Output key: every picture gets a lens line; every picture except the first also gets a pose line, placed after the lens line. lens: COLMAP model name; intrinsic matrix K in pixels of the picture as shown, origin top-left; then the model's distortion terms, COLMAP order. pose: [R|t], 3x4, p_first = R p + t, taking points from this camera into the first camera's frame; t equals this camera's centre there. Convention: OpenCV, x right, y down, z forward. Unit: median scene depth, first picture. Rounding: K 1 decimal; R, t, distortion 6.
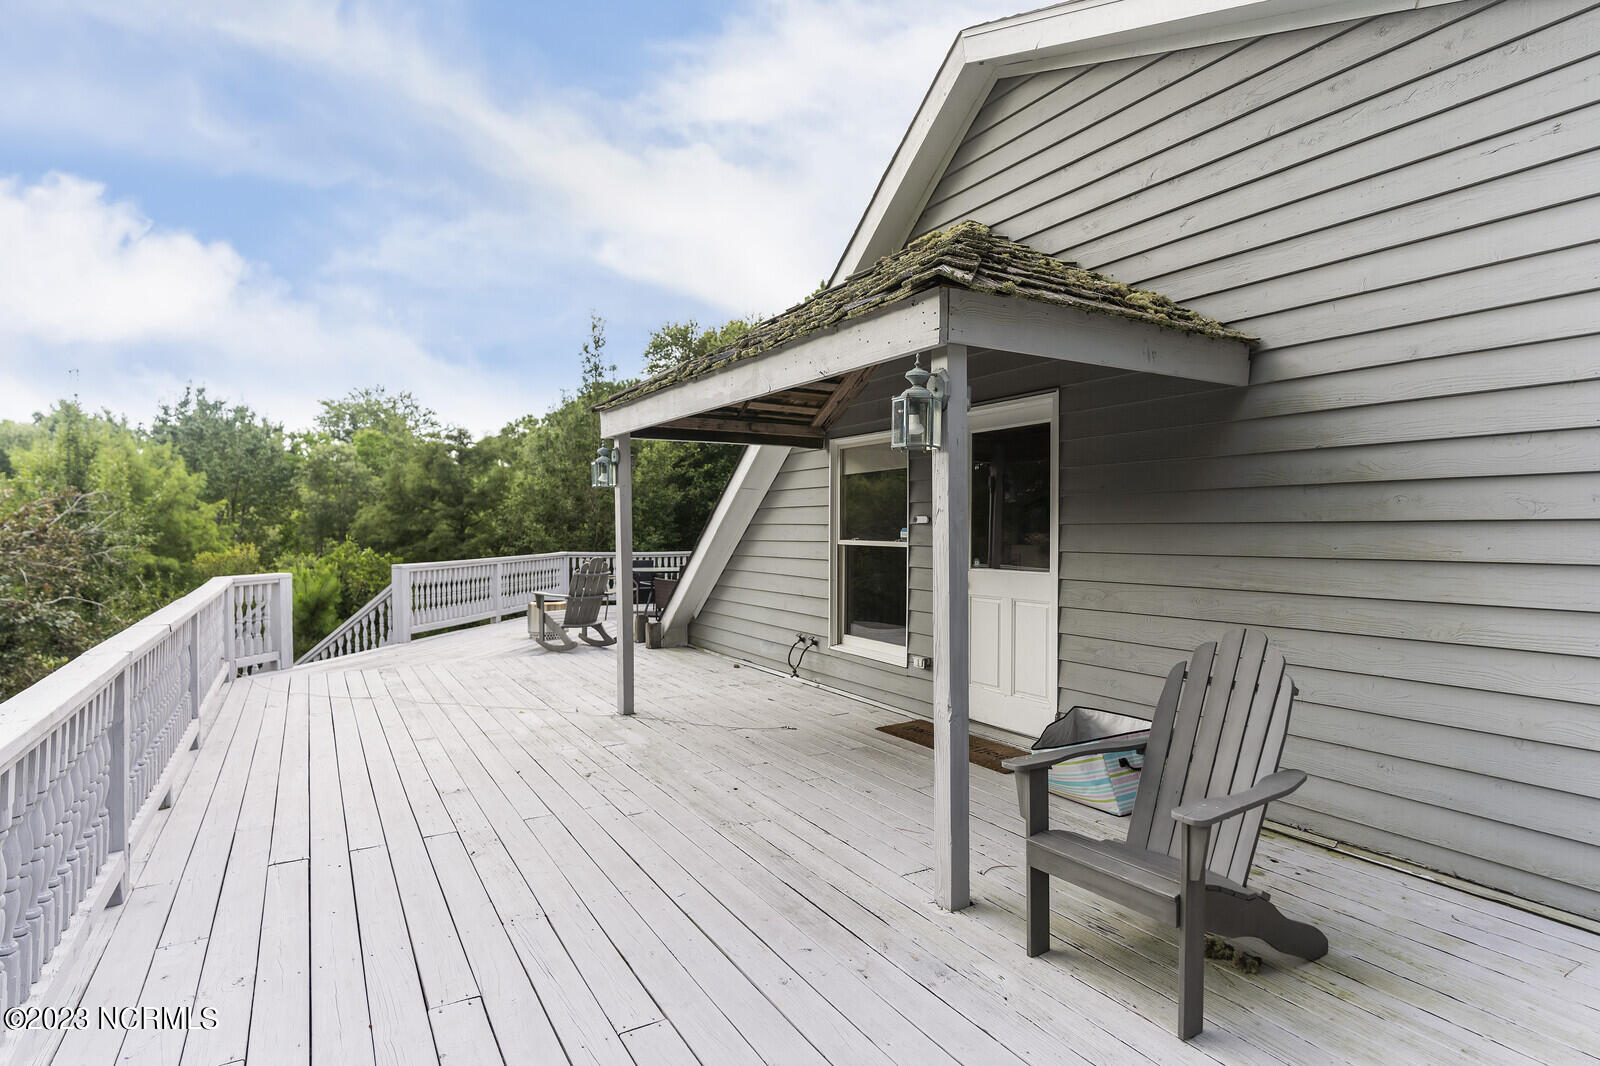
lens RADIAL K [[839.0, 0, 796.7], [0, 839.0, 527.3], [0, 0, 1]] dist [0.000640, -0.000075]
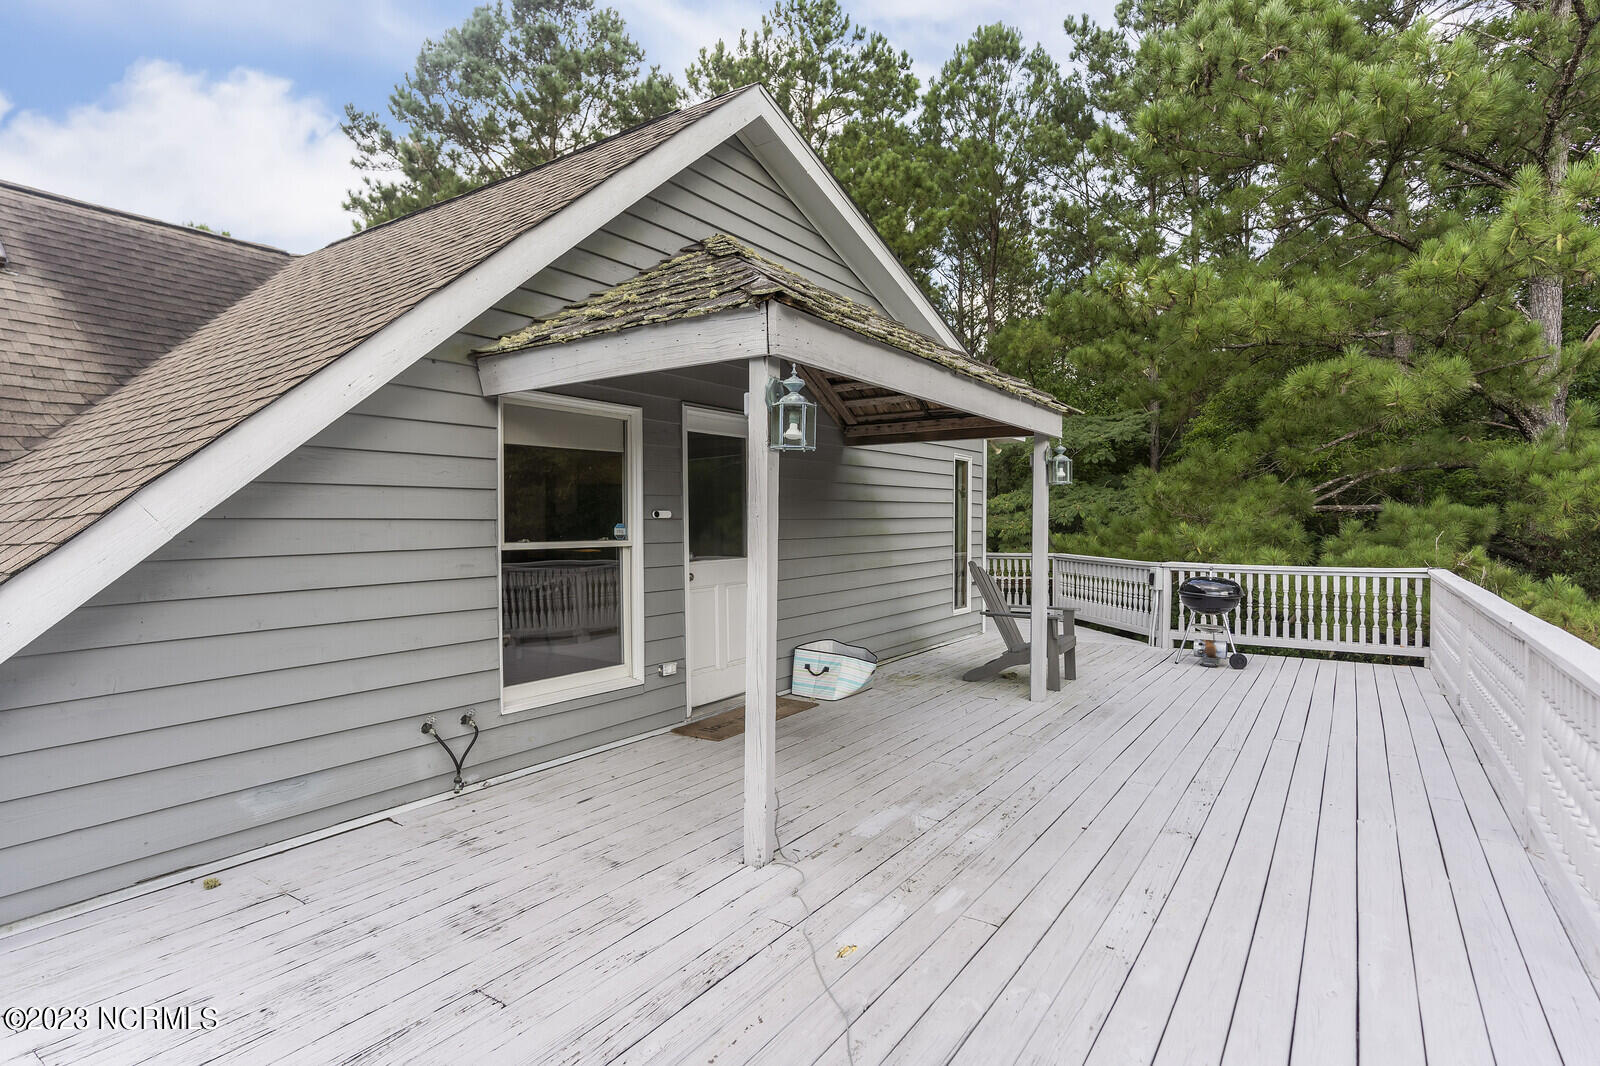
lens RADIAL K [[839.0, 0, 794.3], [0, 839.0, 534.0], [0, 0, 1]] dist [0.000640, -0.000075]
pose [[-0.435809, -0.012833, 0.899947, -0.848195], [0.005857, 0.999837, 0.017094, -0.002803], [-0.900020, 0.012721, -0.435663, 1.459426]]
